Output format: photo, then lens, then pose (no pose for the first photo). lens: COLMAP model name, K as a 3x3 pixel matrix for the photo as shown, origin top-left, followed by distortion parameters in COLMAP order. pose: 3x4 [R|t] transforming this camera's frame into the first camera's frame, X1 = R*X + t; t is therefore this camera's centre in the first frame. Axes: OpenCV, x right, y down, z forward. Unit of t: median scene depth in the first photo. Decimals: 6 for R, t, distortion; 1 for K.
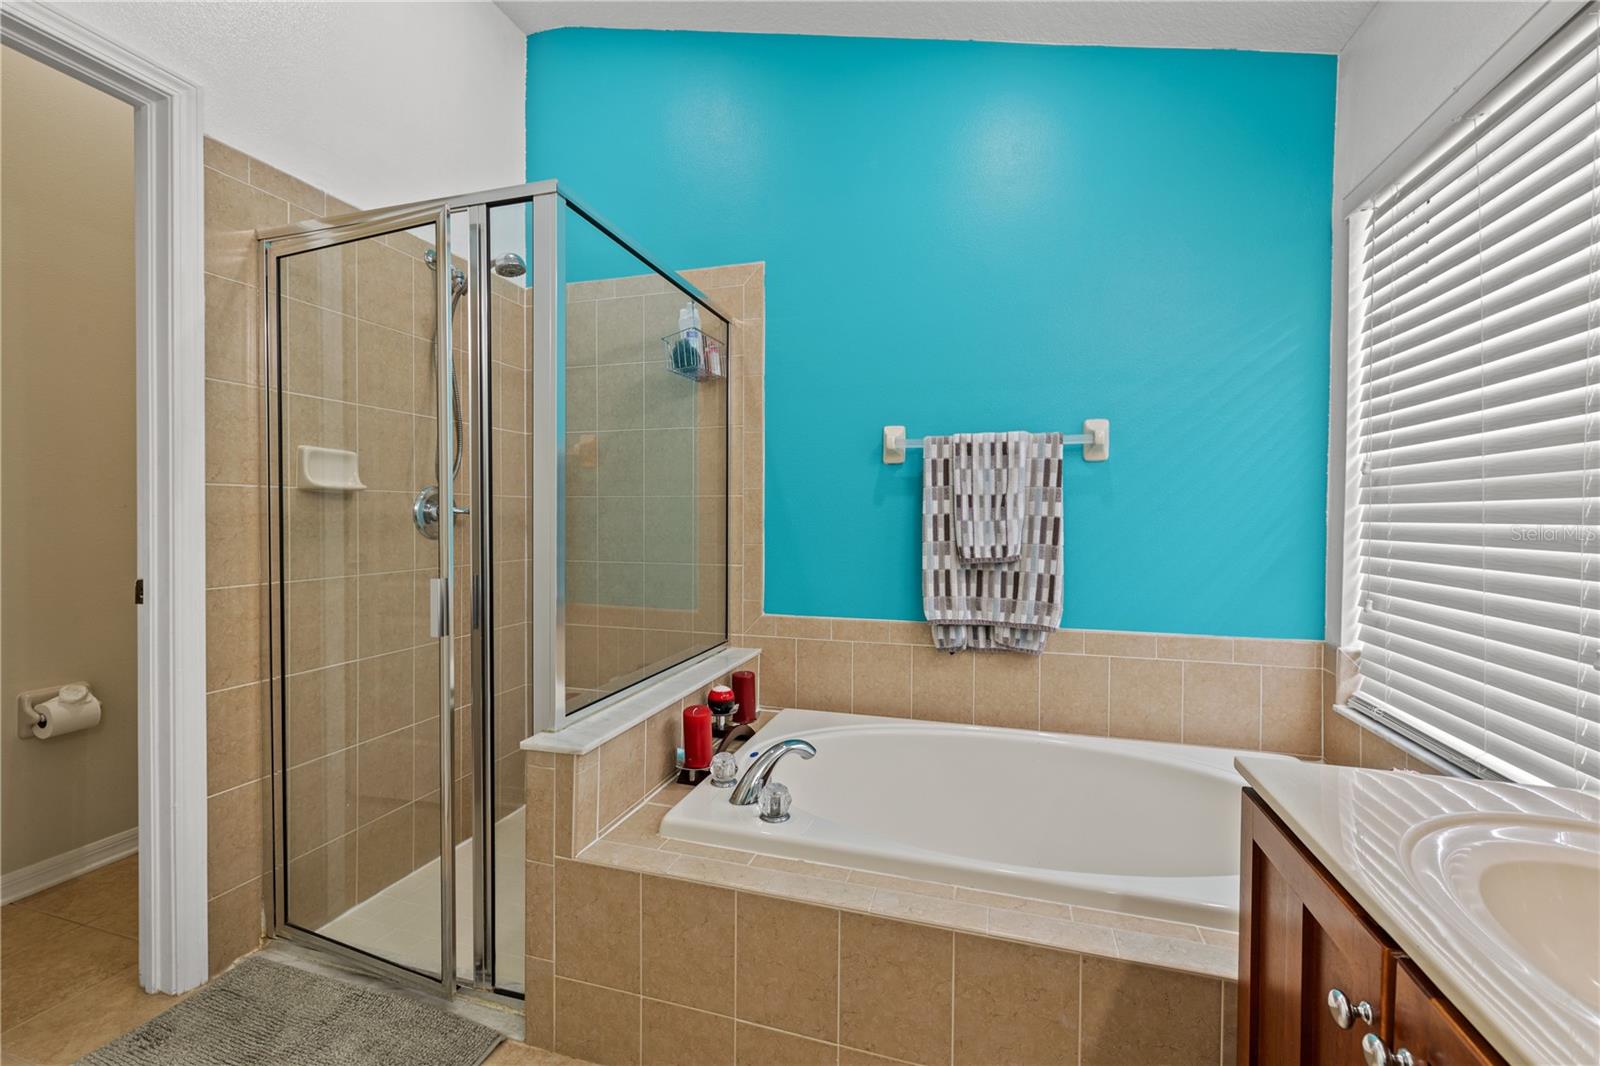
lens RADIAL K [[679.3, 0, 785.1], [0, 679.3, 524.2], [0, 0, 1]] dist [0.002154, -0.000280]
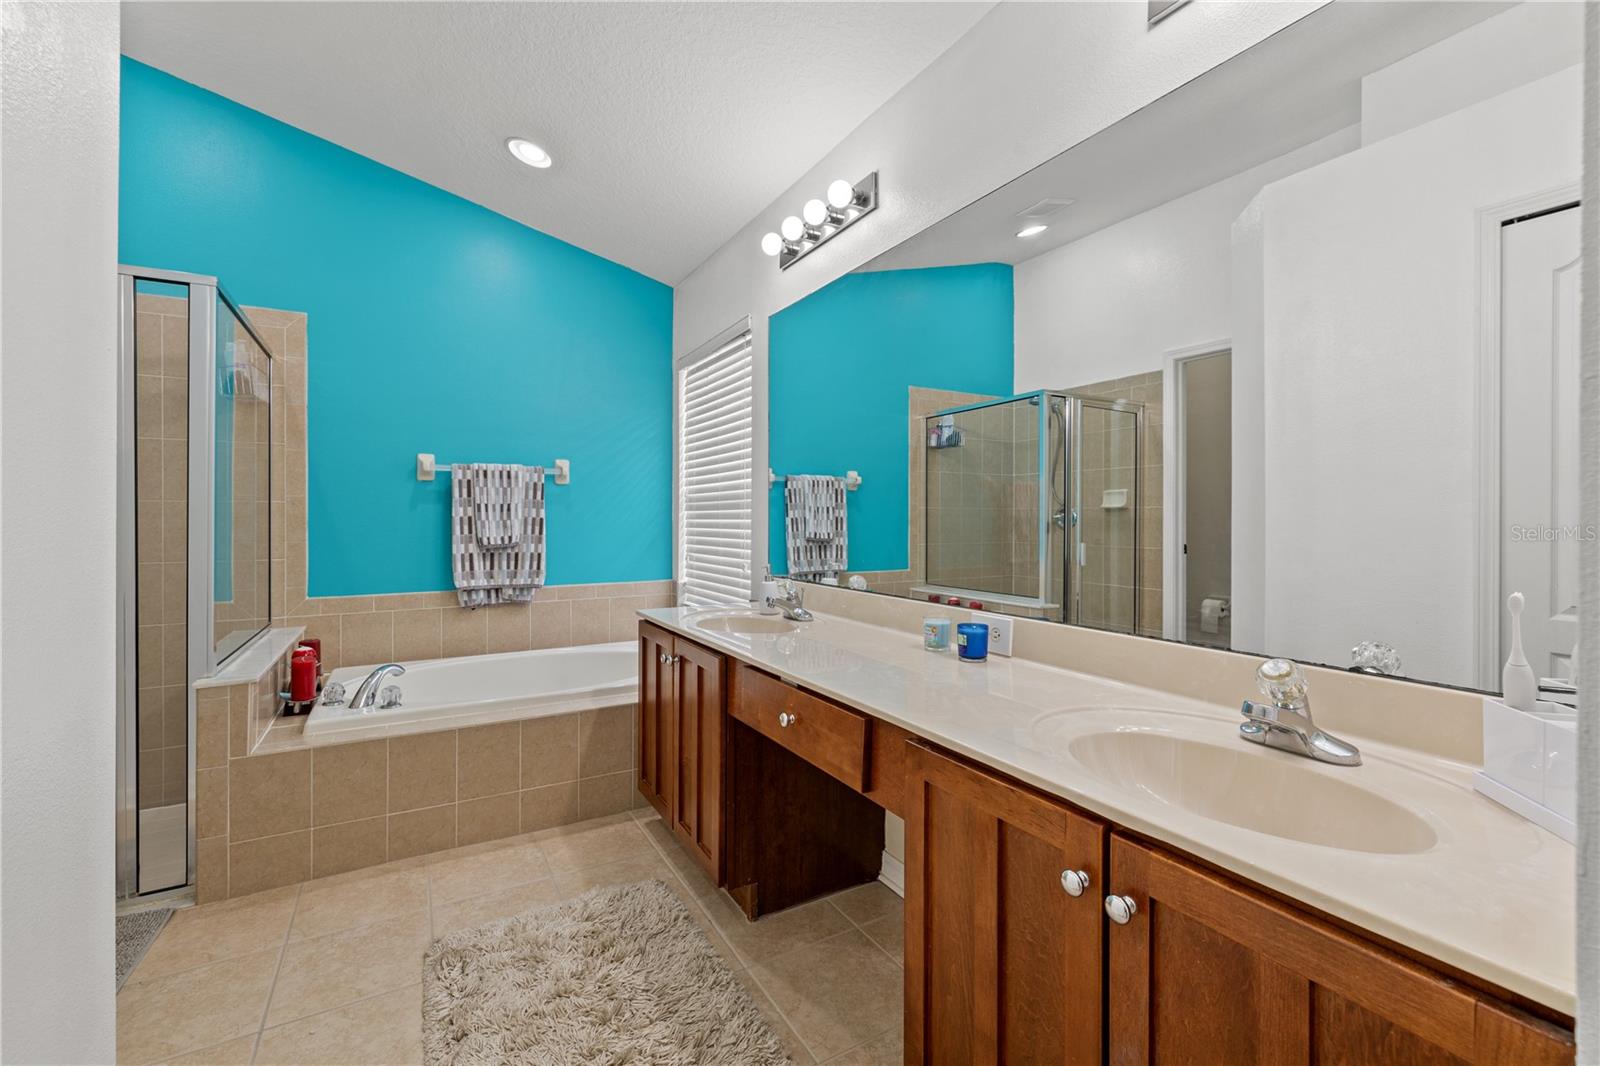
lens RADIAL K [[679.3, 0, 793.7], [0, 679.3, 520.4], [0, 0, 1]] dist [0.002154, -0.000280]
pose [[0.680574, -0.008552, 0.732630, -0.381593], [0.012473, 0.999922, 0.000085, 0.003099], [-0.732574, 0.009080, 0.680627, -0.557853]]
